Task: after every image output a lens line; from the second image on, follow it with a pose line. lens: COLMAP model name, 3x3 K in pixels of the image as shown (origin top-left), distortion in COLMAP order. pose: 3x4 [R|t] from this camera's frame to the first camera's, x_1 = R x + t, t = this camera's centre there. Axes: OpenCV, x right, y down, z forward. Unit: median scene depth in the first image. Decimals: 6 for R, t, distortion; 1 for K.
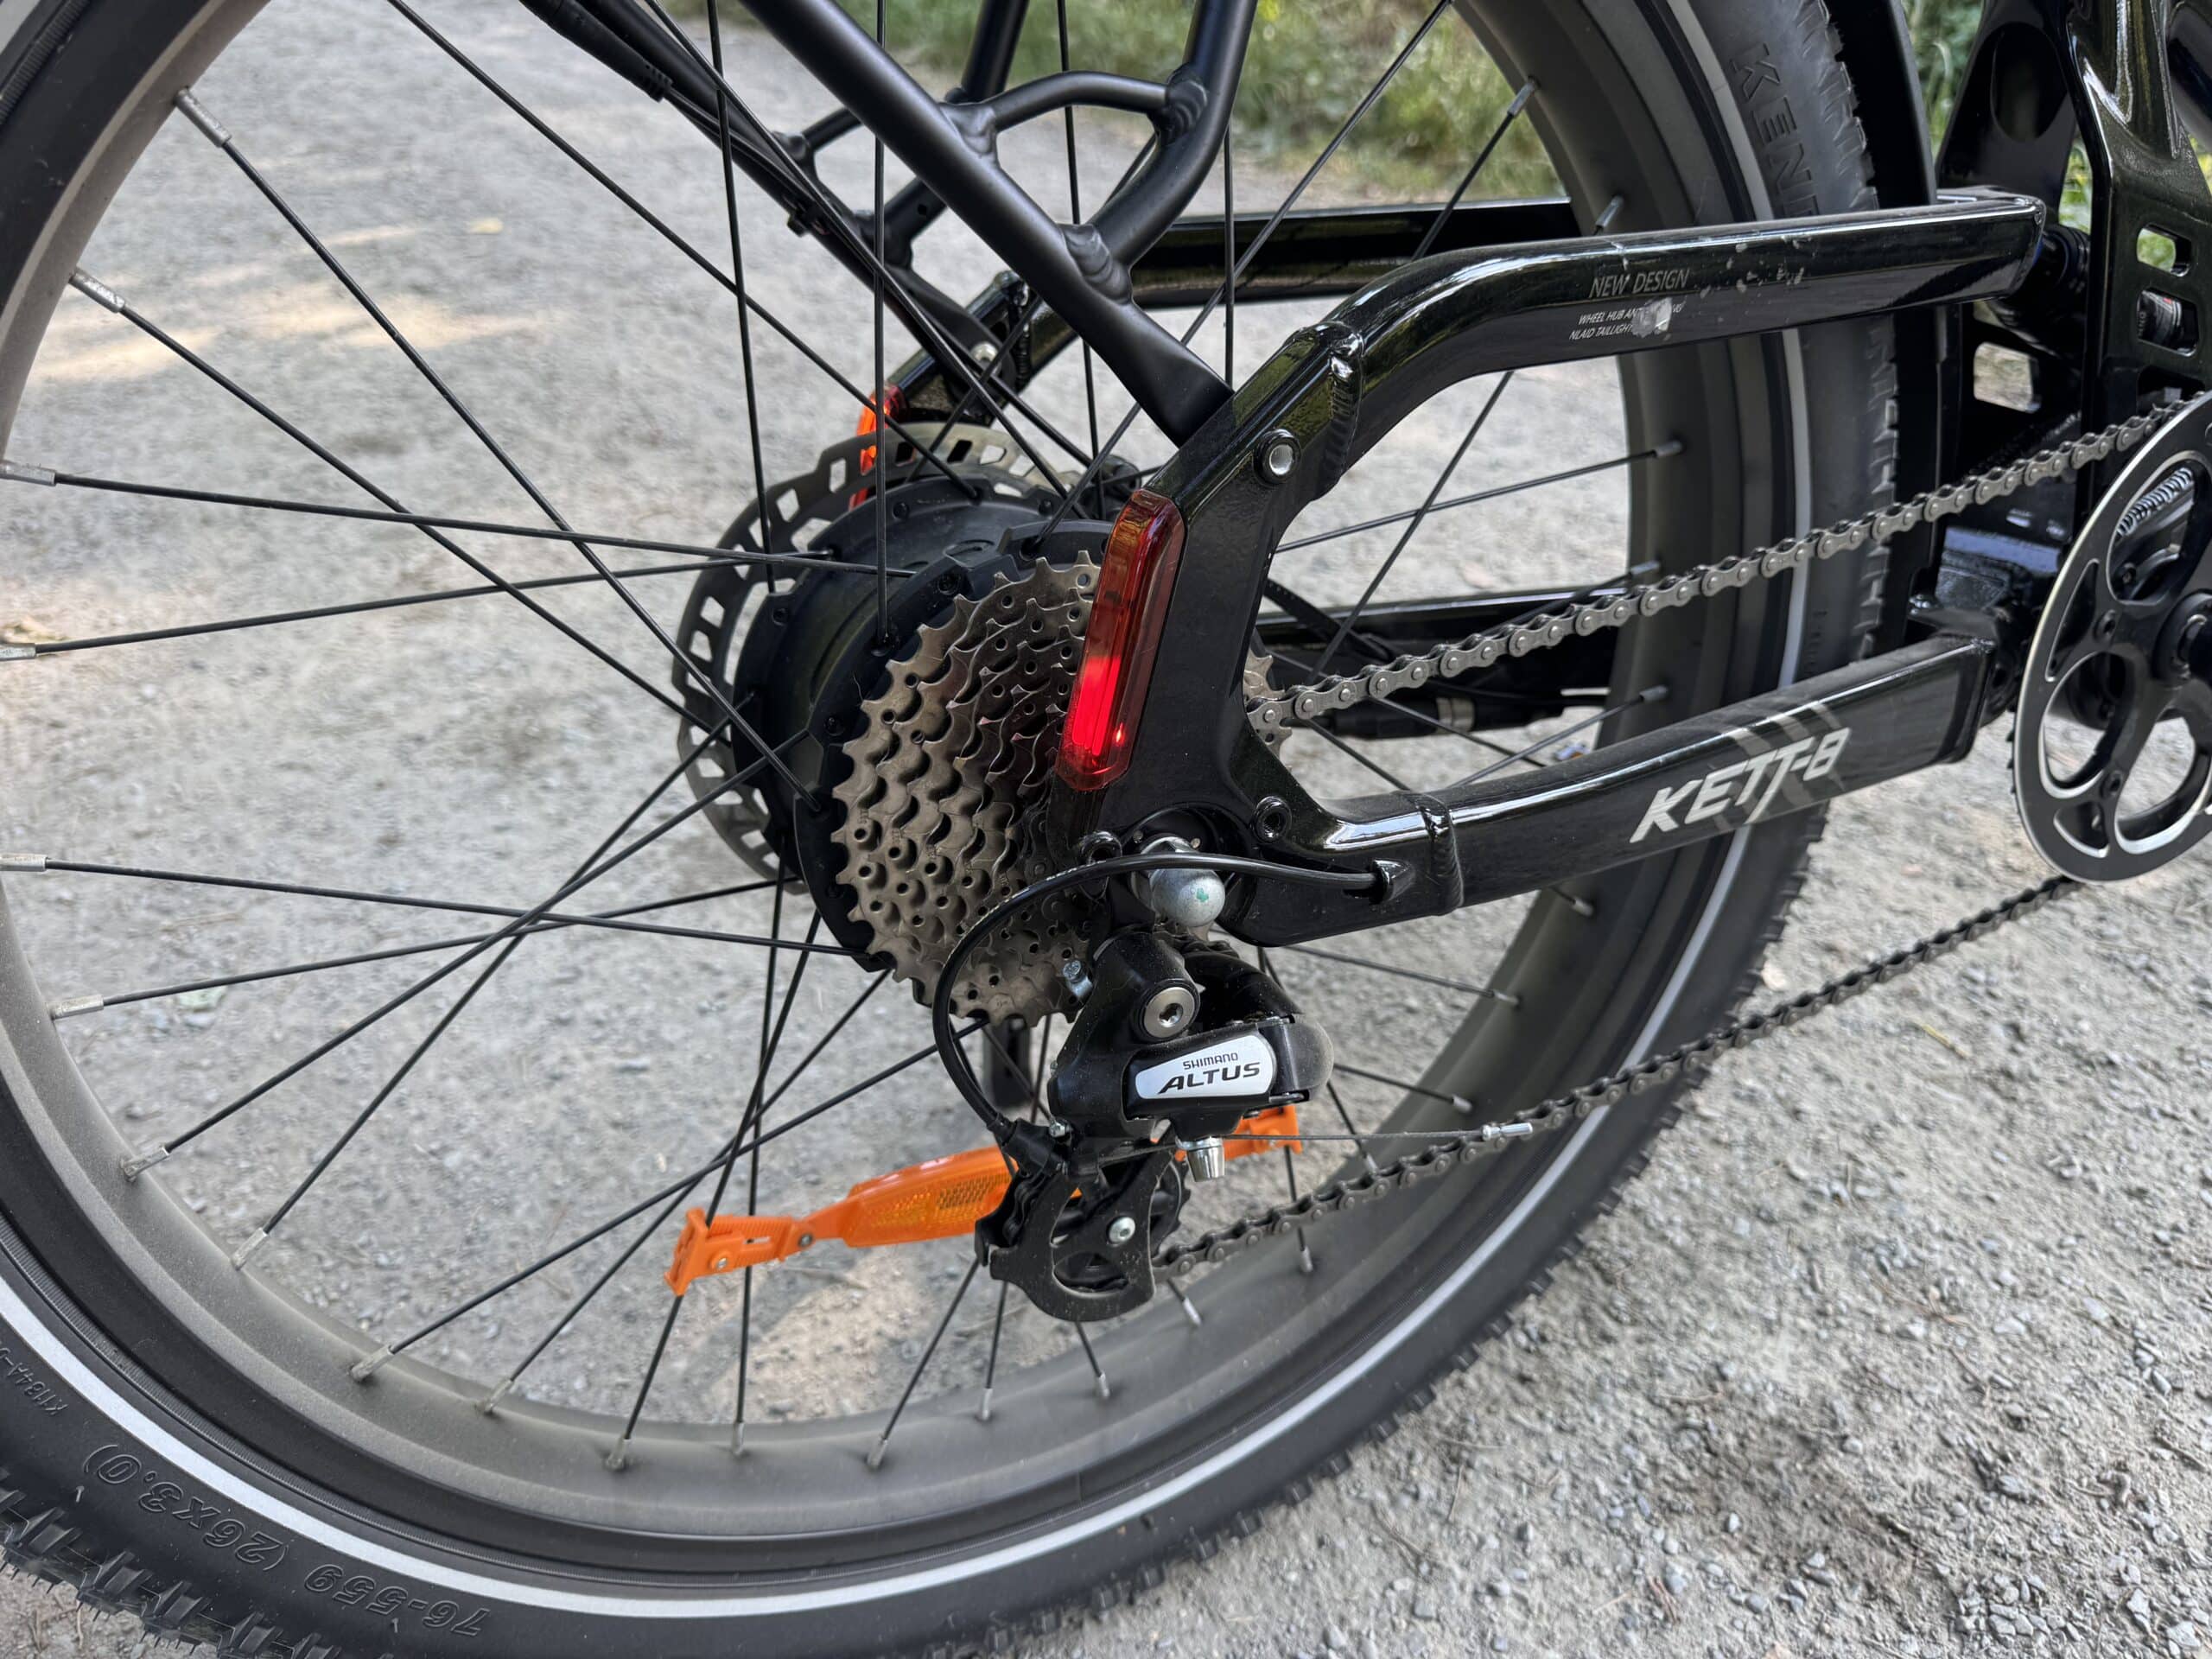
lens RADIAL K [[1742.4, 0, 1106.0], [0, 1742.4, 829.5], [0, 0, 1]] dist [-0.008118, -0.010790]
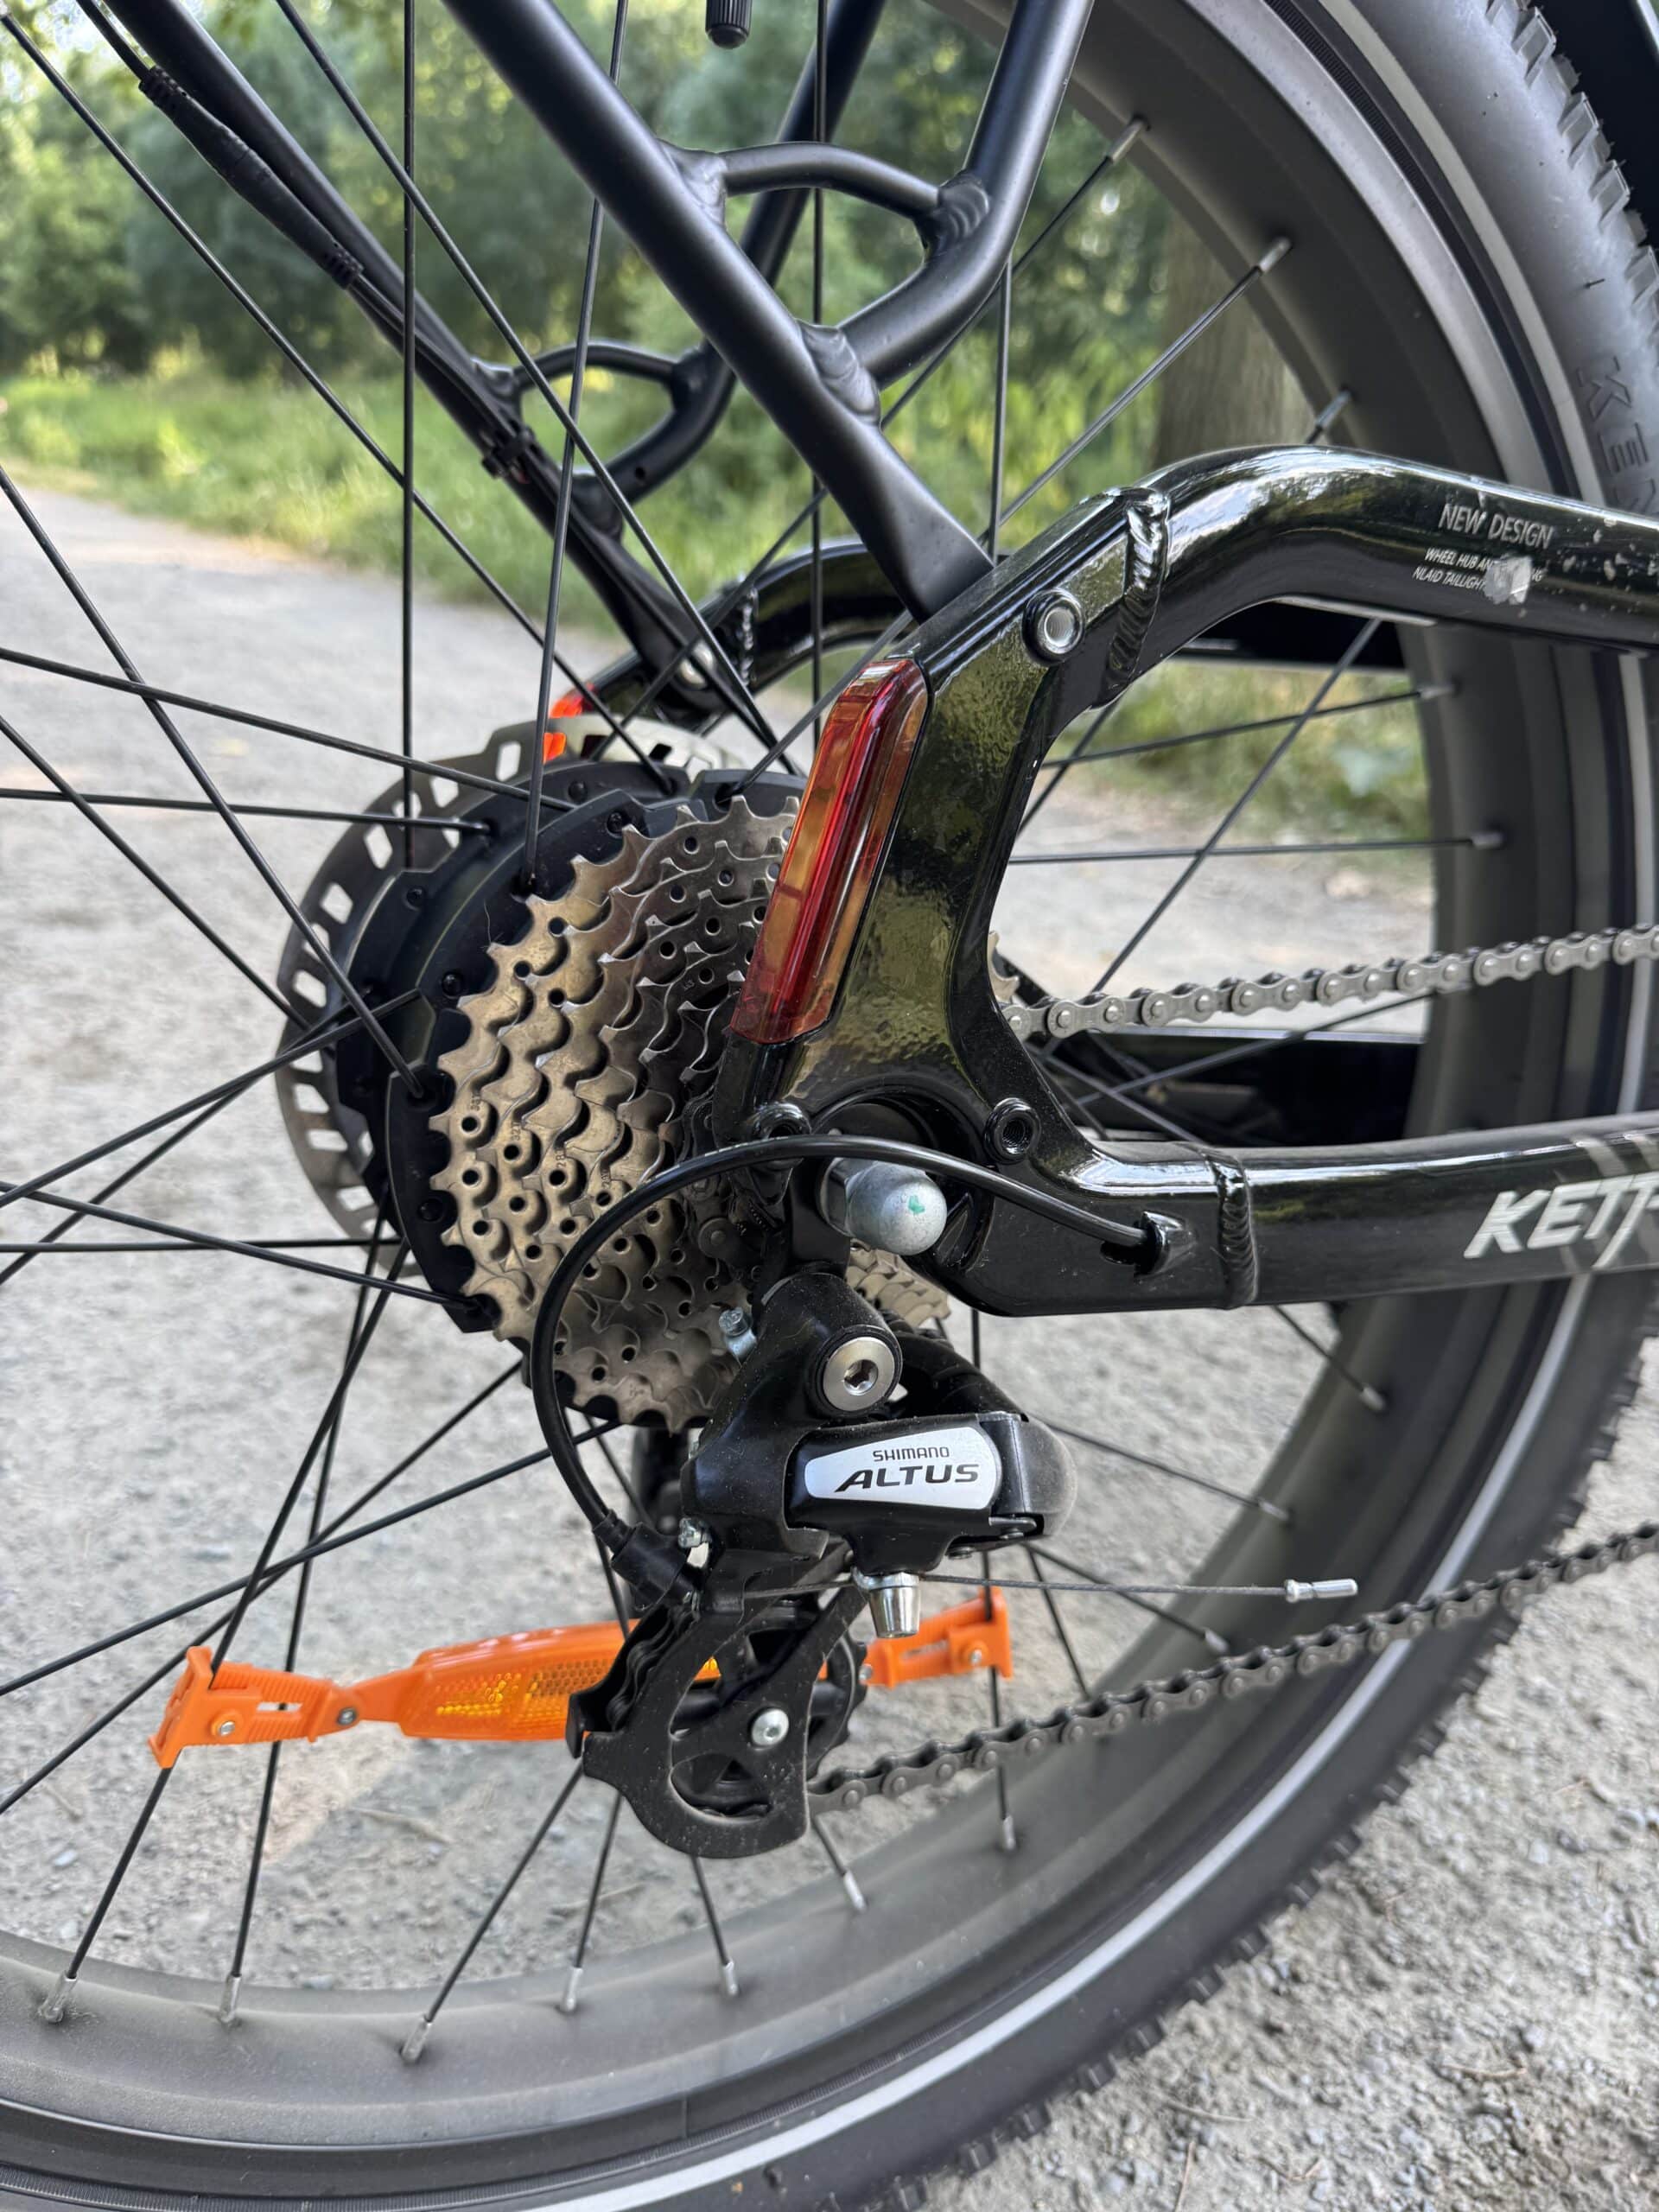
lens RADIAL K [[1708.4, 0, 798.8], [0, 1708.4, 1107.0], [0, 0, 1]] dist [-0.032872, 0.011700]
pose [[0.996742, 0.079331, -0.014532, 0.009301], [-0.080608, 0.974093, -0.211292, 0.107503], [-0.002607, 0.211775, 0.977315, 0.206745]]
